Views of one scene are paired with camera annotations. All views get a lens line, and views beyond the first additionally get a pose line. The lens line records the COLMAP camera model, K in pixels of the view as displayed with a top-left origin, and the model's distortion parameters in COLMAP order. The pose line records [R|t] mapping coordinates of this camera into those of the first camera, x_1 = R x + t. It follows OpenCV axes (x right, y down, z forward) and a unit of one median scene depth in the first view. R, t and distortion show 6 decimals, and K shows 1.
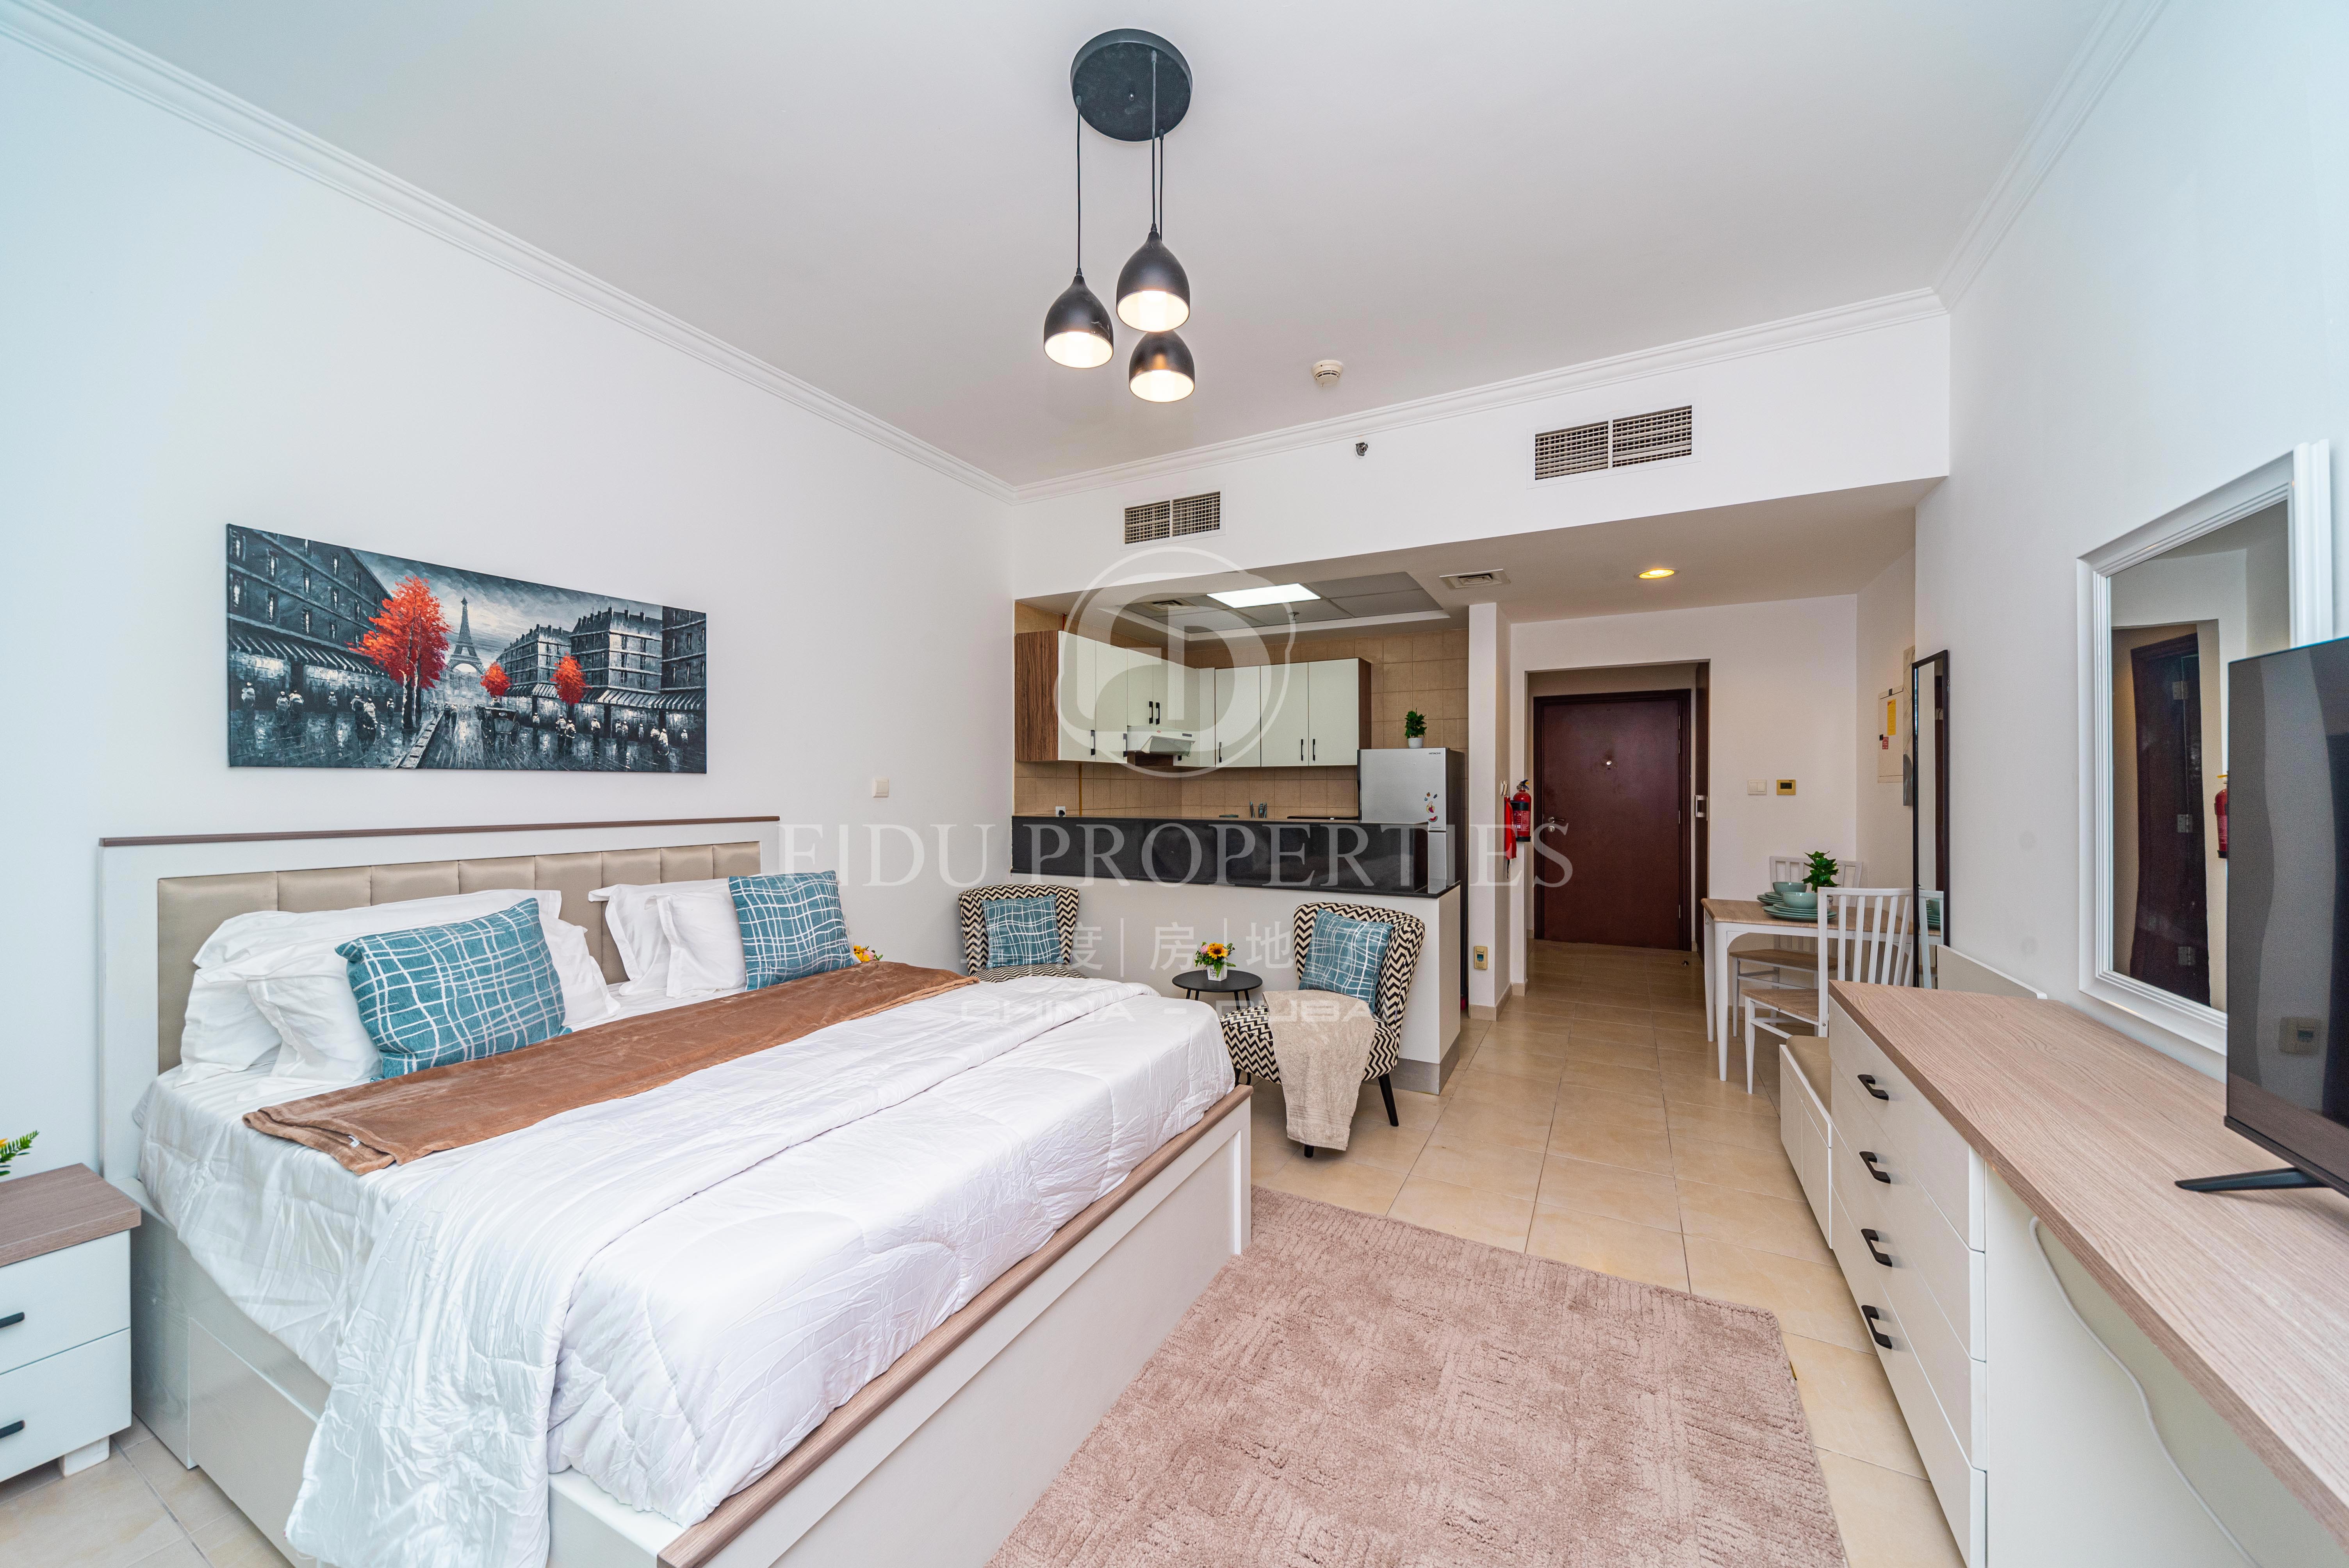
lens RADIAL K [[846.6, 0, 1173.0], [0, 846.6, 781.7], [0, 0, 1]] dist [0.017721, 0.000020]
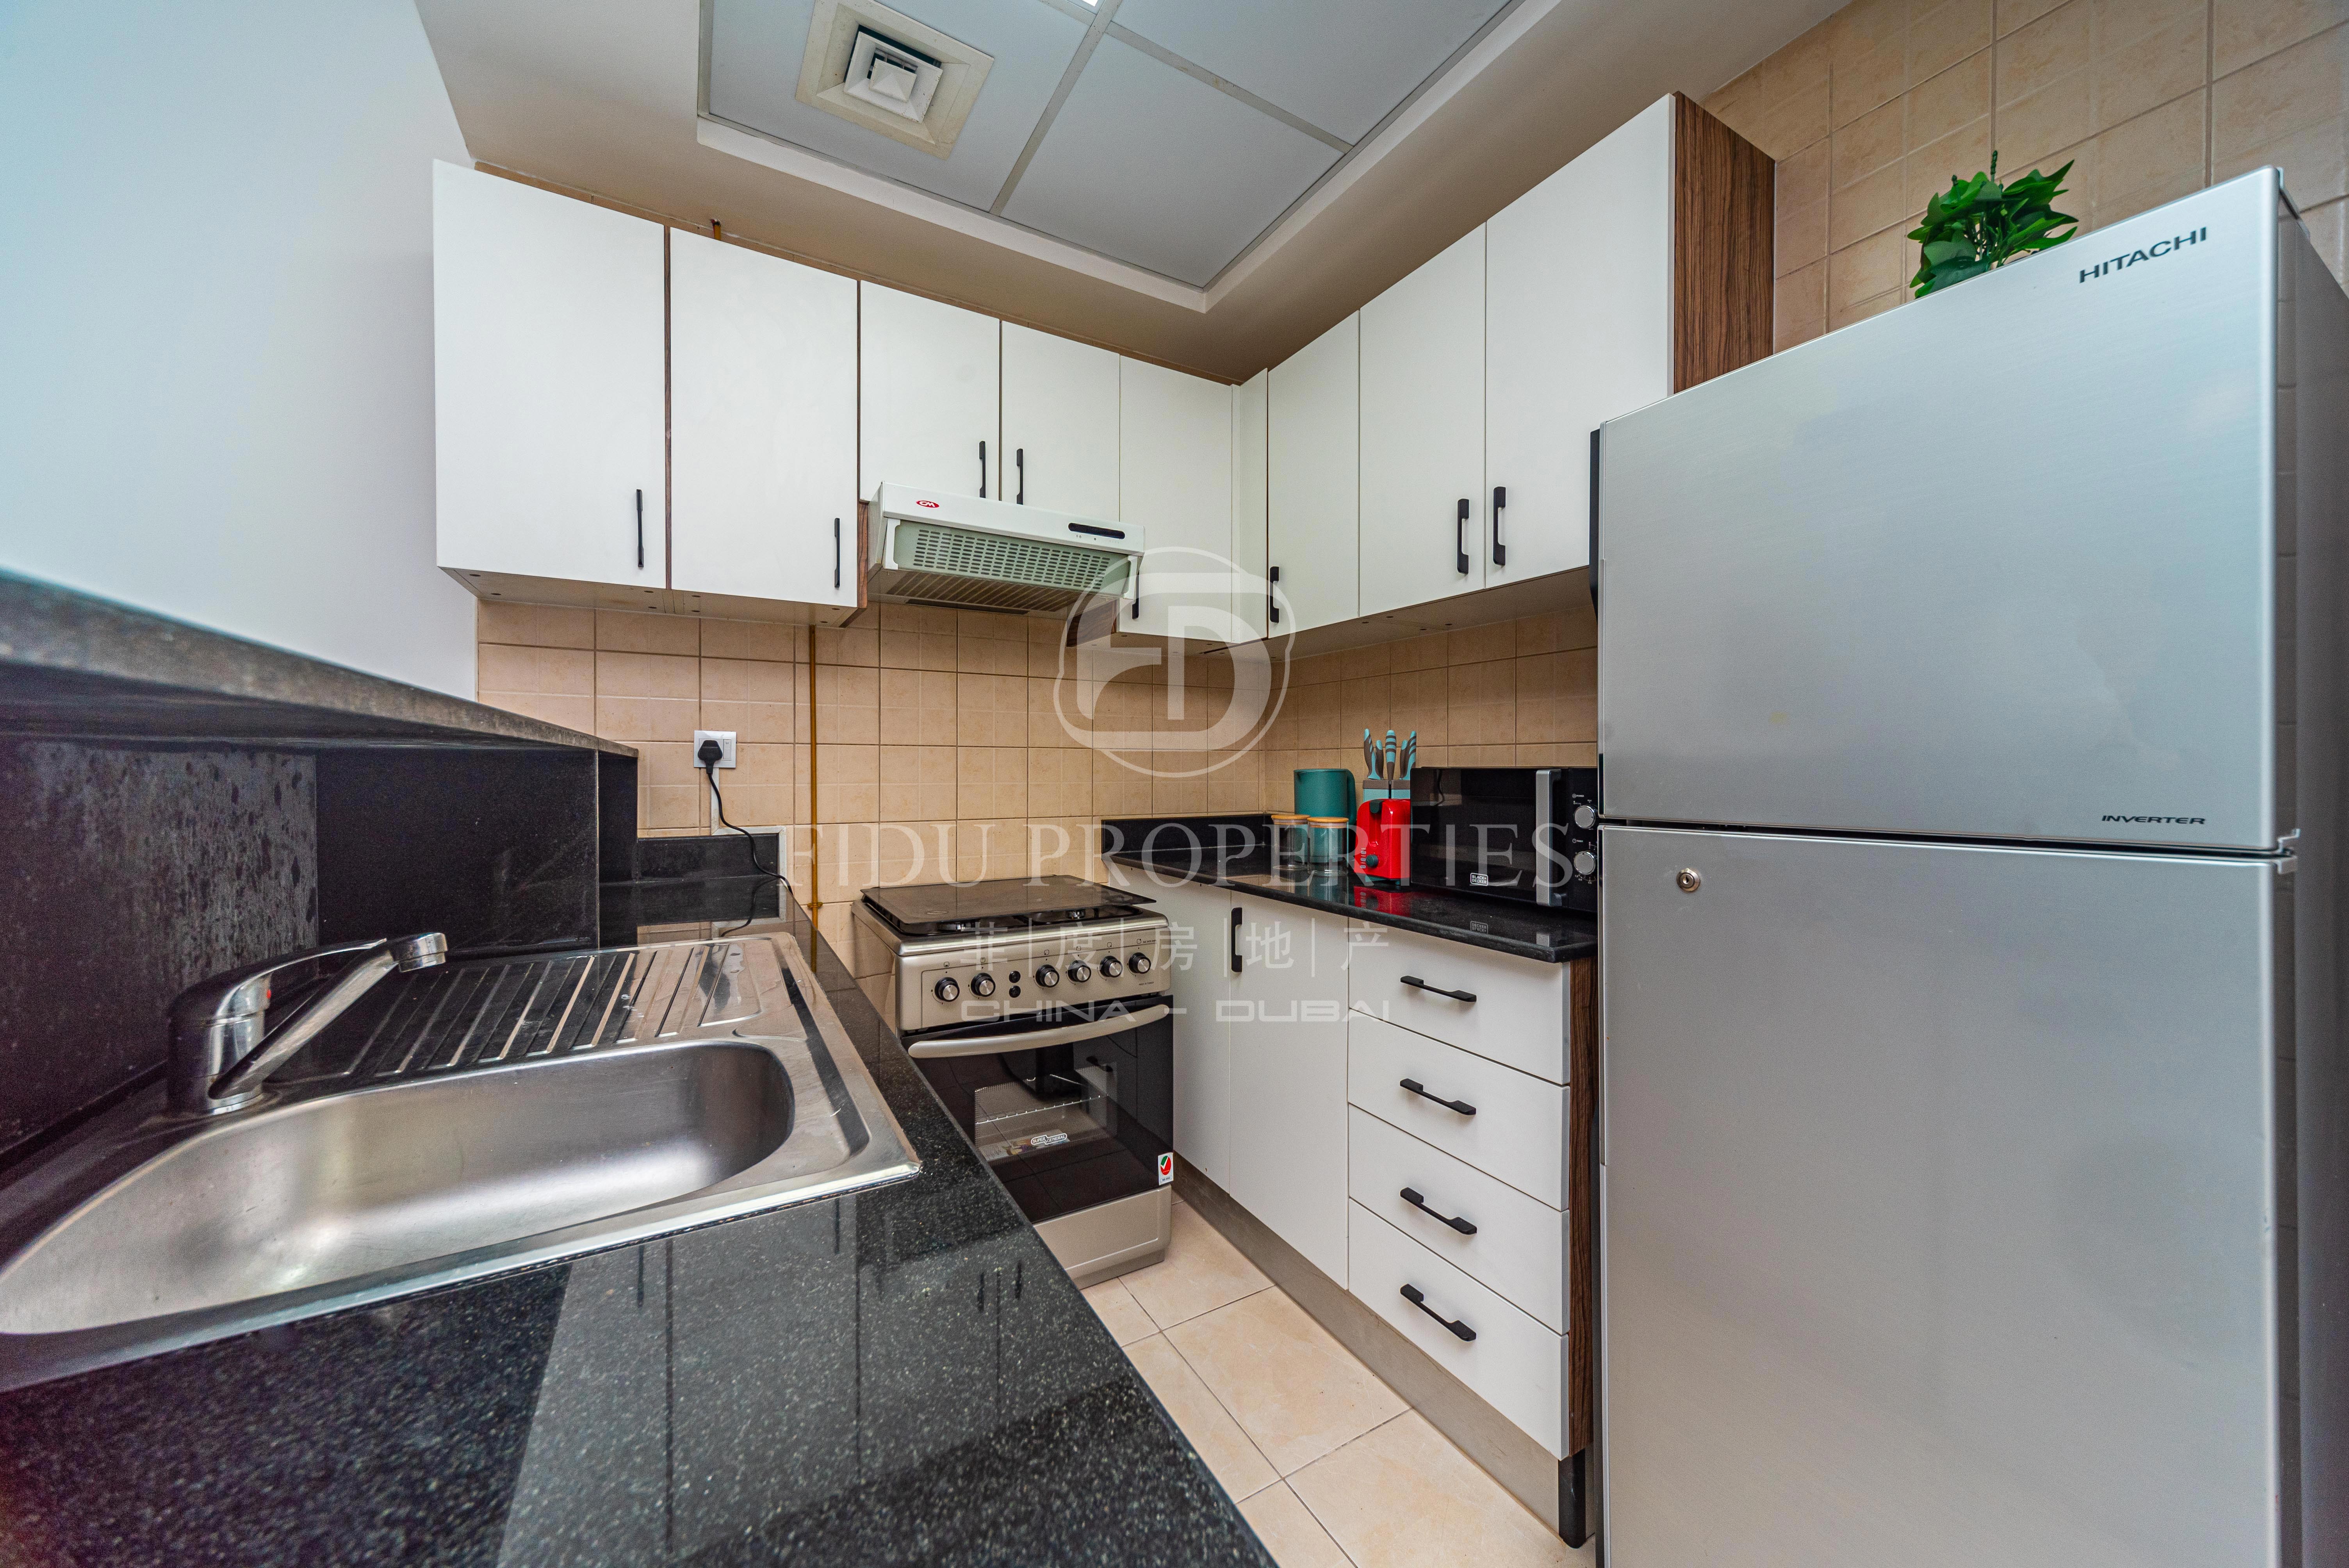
lens RADIAL K [[846.6, 0, 1173.0], [0, 846.6, 781.7], [0, 0, 1]] dist [0.017721, 0.000020]
pose [[0.851655, 0.005496, -0.524073, 0.338866], [0.002186, 0.999899, 0.014039, 0.064414], [0.524097, -0.013102, 0.851558, 1.073270]]
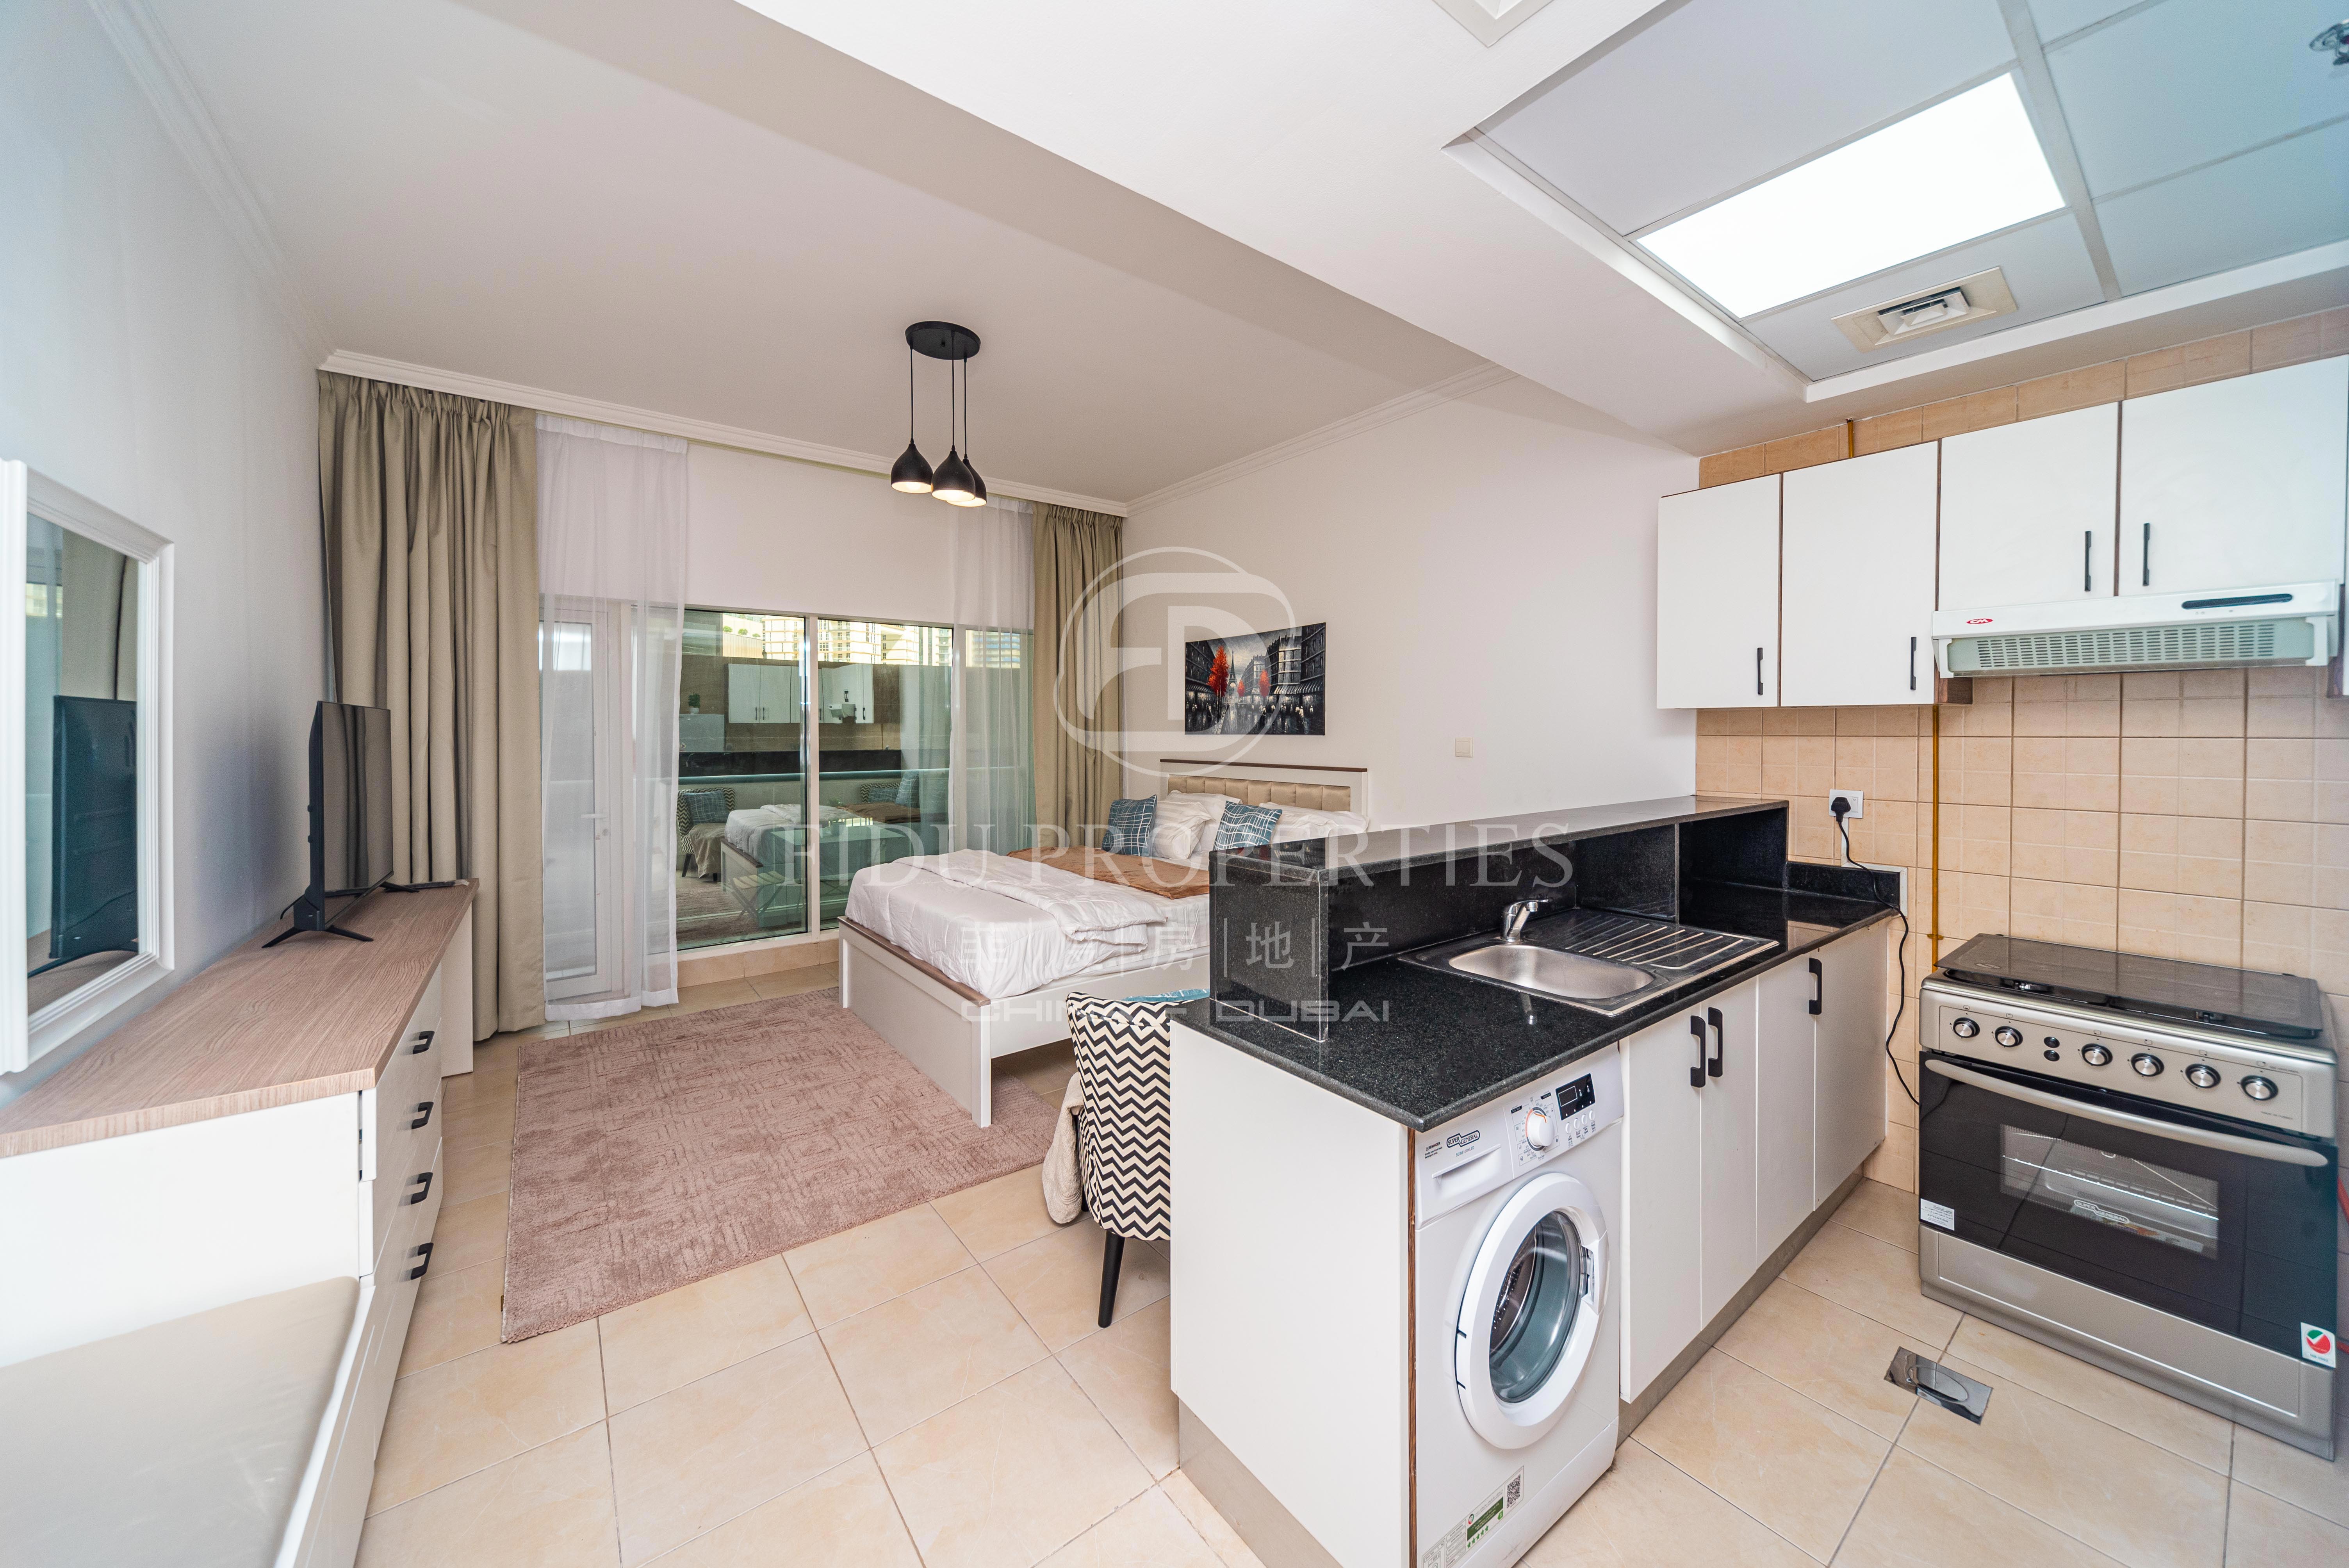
lens RADIAL K [[823.8, 0, 1159.8], [0, 823.8, 740.0], [0, 0, 1]] dist [0.000863, 0.000071]
pose [[-0.427541, 0.008494, -0.903956, 0.701071], [0.004251, 0.999964, 0.007386, -0.010793], [0.903986, -0.000685, -0.427562, 1.147995]]
